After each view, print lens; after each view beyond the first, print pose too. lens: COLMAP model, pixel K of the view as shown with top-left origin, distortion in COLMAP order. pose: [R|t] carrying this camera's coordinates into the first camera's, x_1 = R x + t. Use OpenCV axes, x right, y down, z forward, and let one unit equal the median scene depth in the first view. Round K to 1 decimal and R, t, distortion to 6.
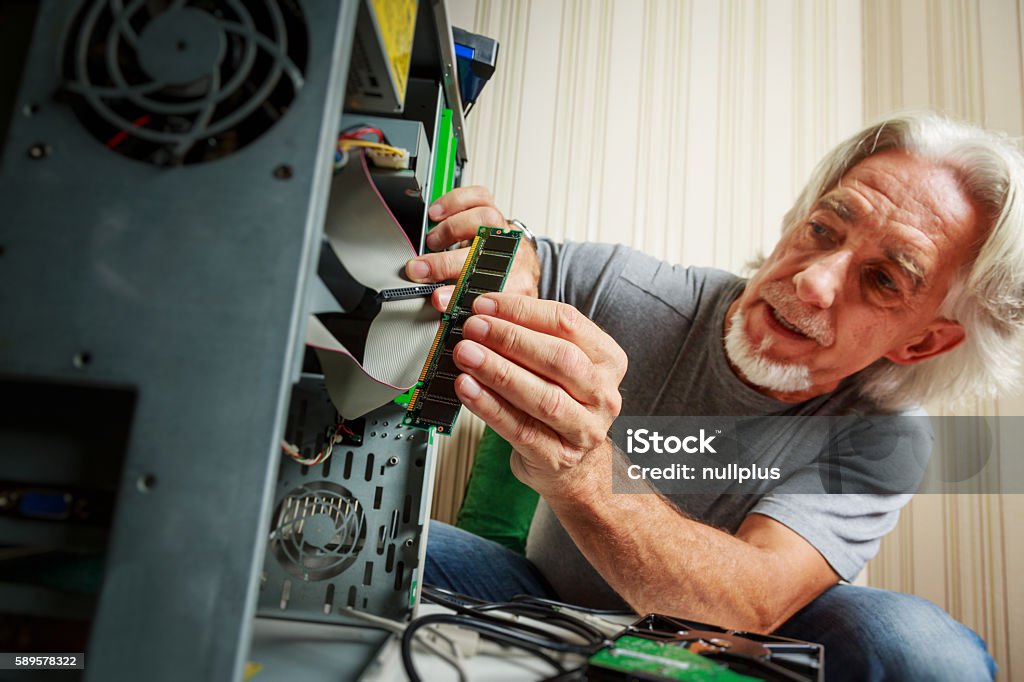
lens RADIAL K [[648.8, 0, 512.0], [0, 648.8, 341.0], [0, 0, 1]] dist [-0.000661, 0.025367]
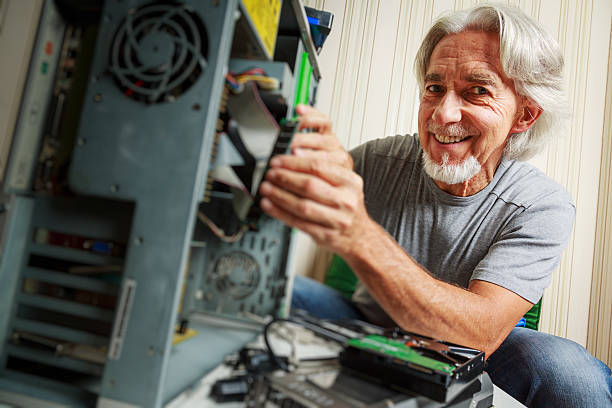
lens RADIAL K [[387.8, 0, 306.0], [0, 387.8, 204.0], [0, 0, 1]] dist [-0.000661, 0.025367]
pose [[0.986946, 0.042091, -0.155455, 0.113765], [-0.030449, 0.996602, 0.076529, -0.019853], [0.158148, -0.070797, 0.984874, -0.131618]]
